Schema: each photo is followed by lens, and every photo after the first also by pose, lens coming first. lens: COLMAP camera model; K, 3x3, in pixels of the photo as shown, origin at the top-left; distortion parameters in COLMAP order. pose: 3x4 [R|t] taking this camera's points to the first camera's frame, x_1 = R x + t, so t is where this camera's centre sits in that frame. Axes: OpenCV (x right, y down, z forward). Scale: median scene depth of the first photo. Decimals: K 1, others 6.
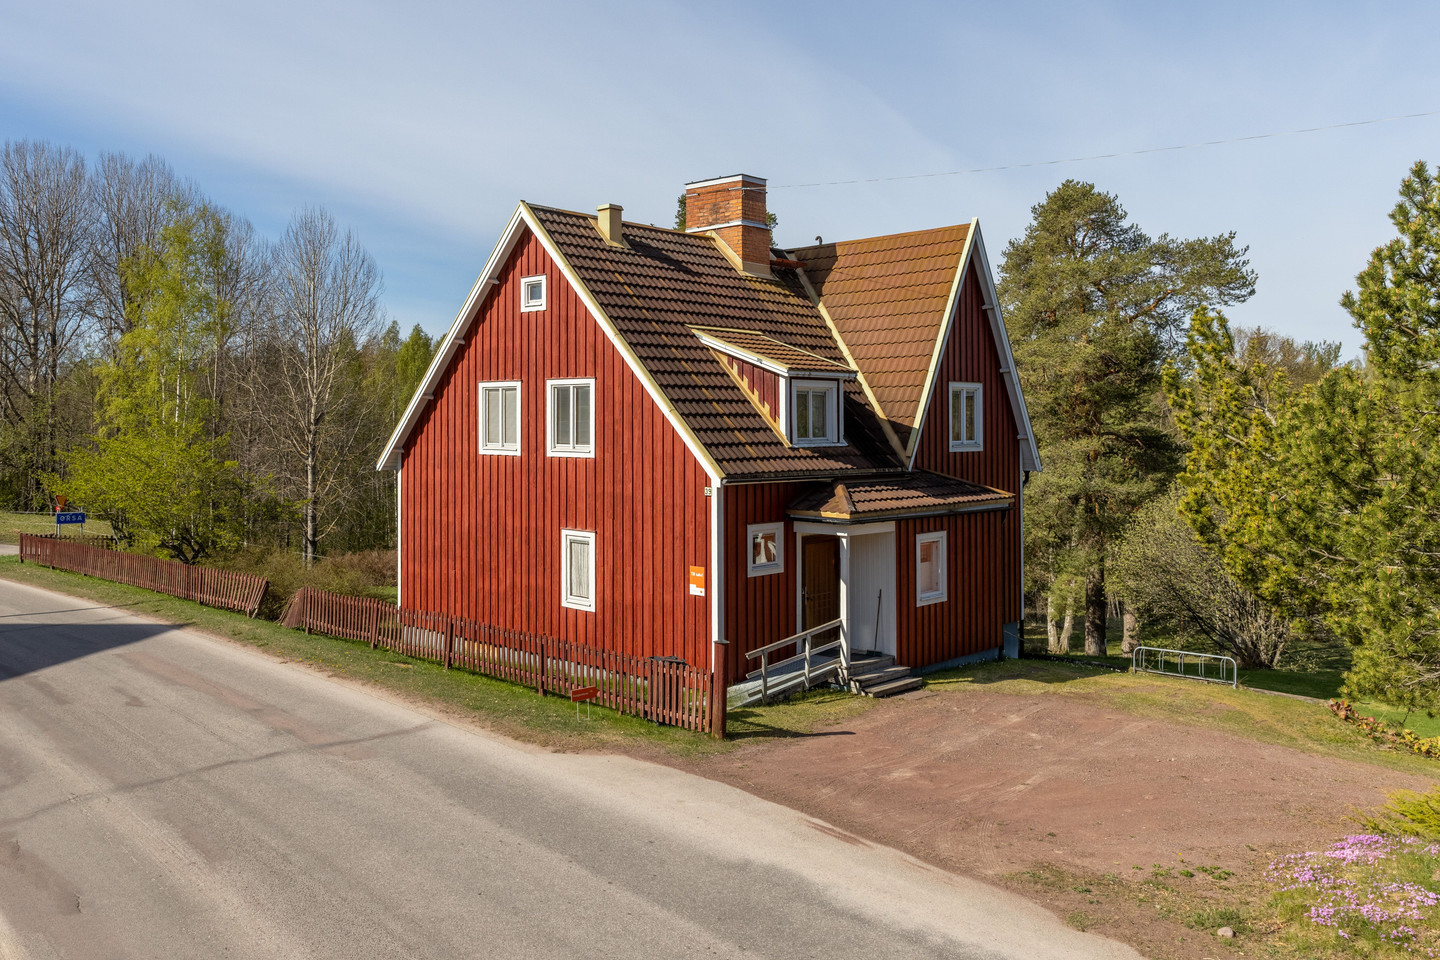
lens RADIAL K [[1191.2, 0, 664.6], [0, 1191.2, 404.7], [0, 0, 1]] dist [0.017804, -0.001190]
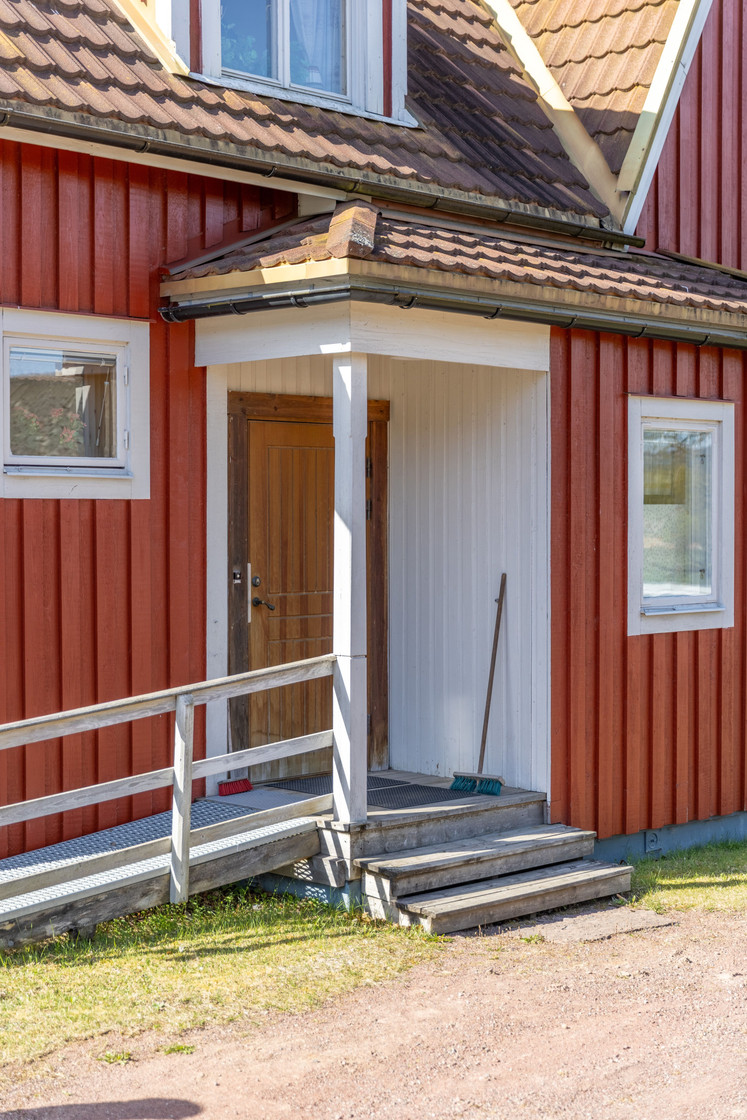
lens RADIAL K [[1792.7, 0, 375.0], [0, 1792.7, 562.7], [0, 0, 1]] dist [0.004476, 0.000000]
pose [[0.999958, 0.001020, -0.009054, 0.157616], [-0.000657, 0.999196, 0.040083, 0.138215], [0.009087, -0.040075, 0.999155, 0.568538]]
